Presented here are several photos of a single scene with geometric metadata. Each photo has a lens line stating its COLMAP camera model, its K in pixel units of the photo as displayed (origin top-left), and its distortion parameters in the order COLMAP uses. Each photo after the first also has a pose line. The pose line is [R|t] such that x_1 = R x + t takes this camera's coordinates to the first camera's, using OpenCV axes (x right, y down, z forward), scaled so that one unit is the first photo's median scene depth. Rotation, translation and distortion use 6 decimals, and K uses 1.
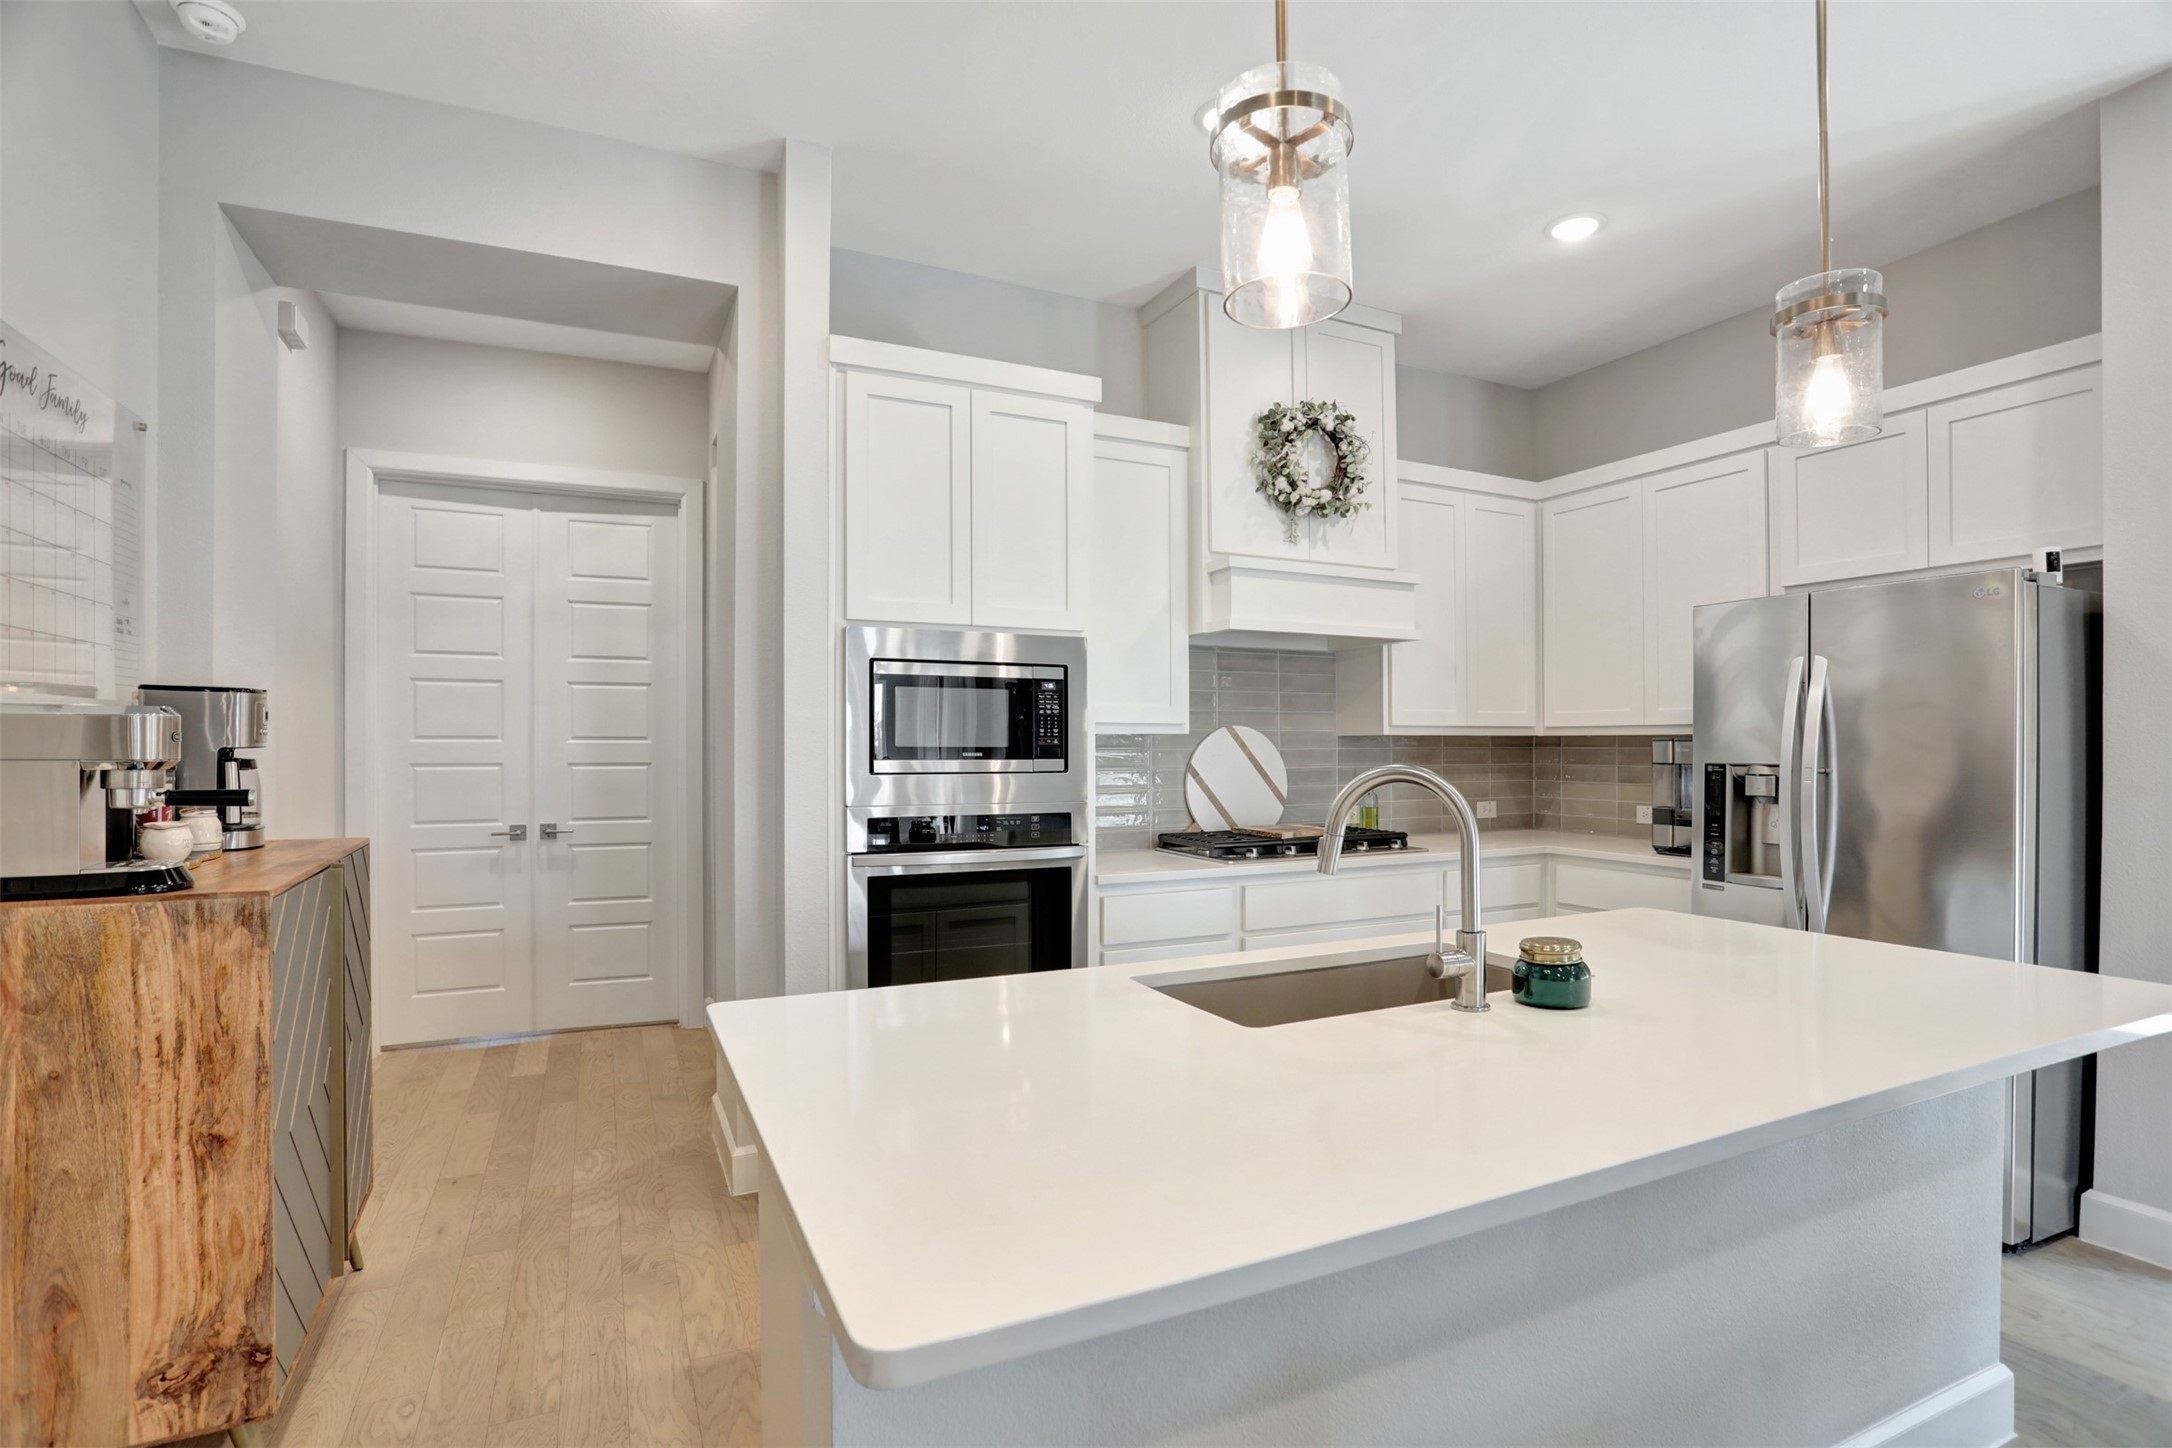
lens RADIAL K [[1096.2, 0, 1109.5], [0, 1096.2, 735.8], [0, 0, 1]] dist [-0.061206, 0.022847]
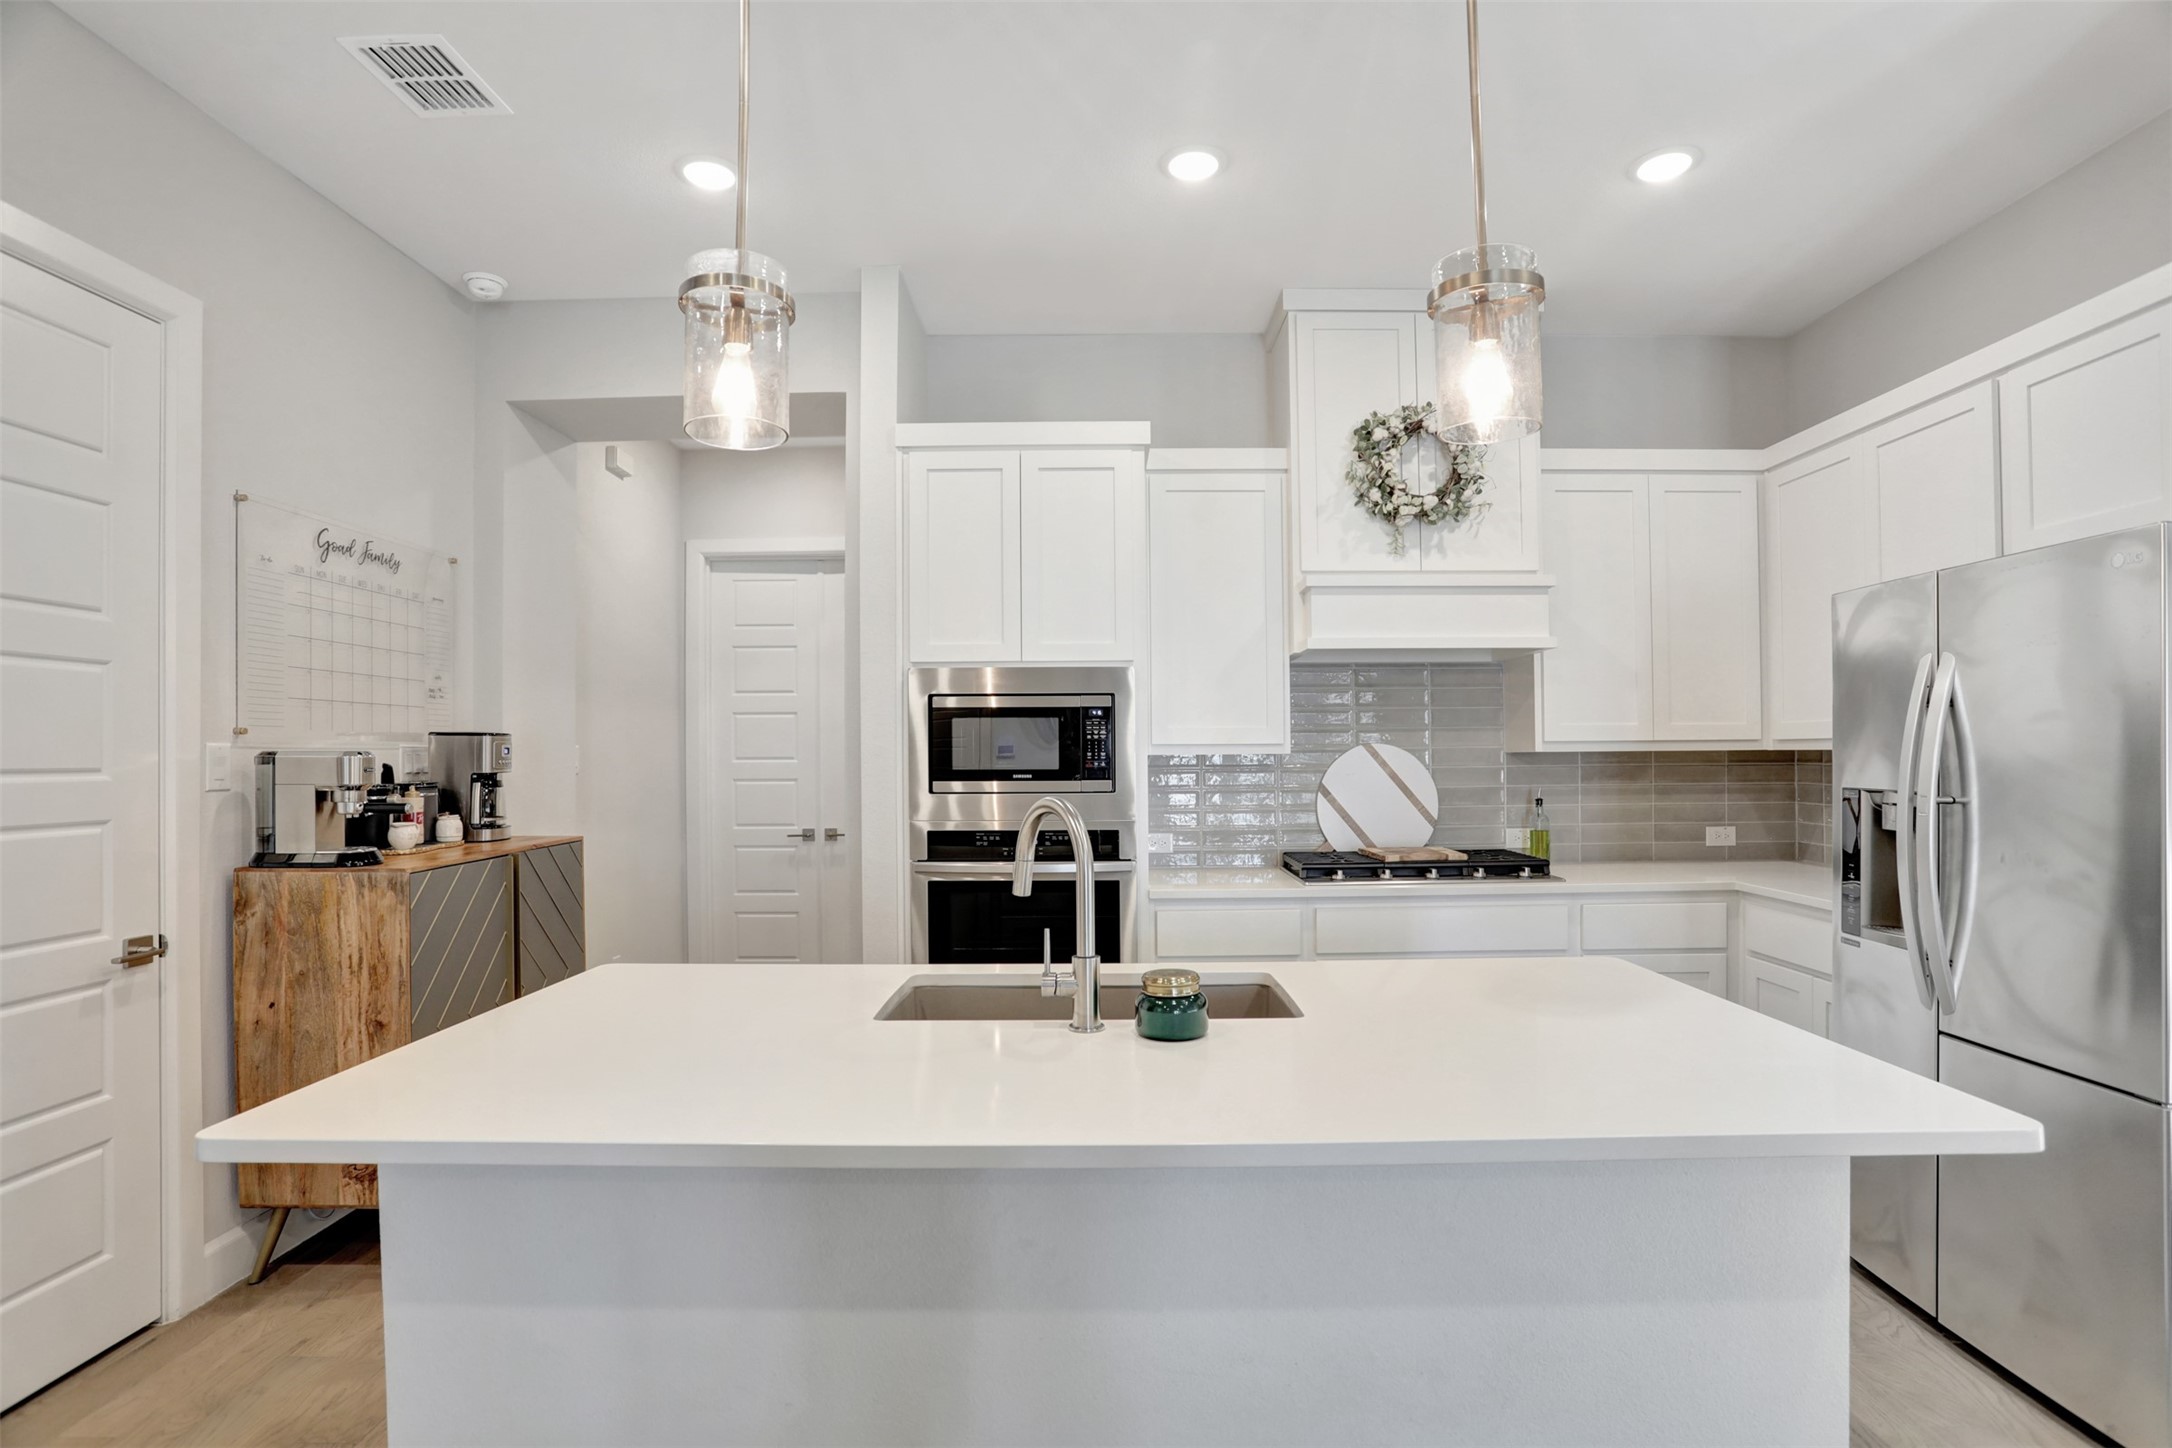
lens RADIAL K [[1096.2, 0, 1075.5], [0, 1096.2, 732.1], [0, 0, 1]] dist [-0.061206, 0.022847]
pose [[0.890283, -0.014546, -0.455175, 0.405767], [0.010121, 0.999875, -0.012158, -0.012899], [0.455295, 0.006217, 0.890319, 0.022380]]
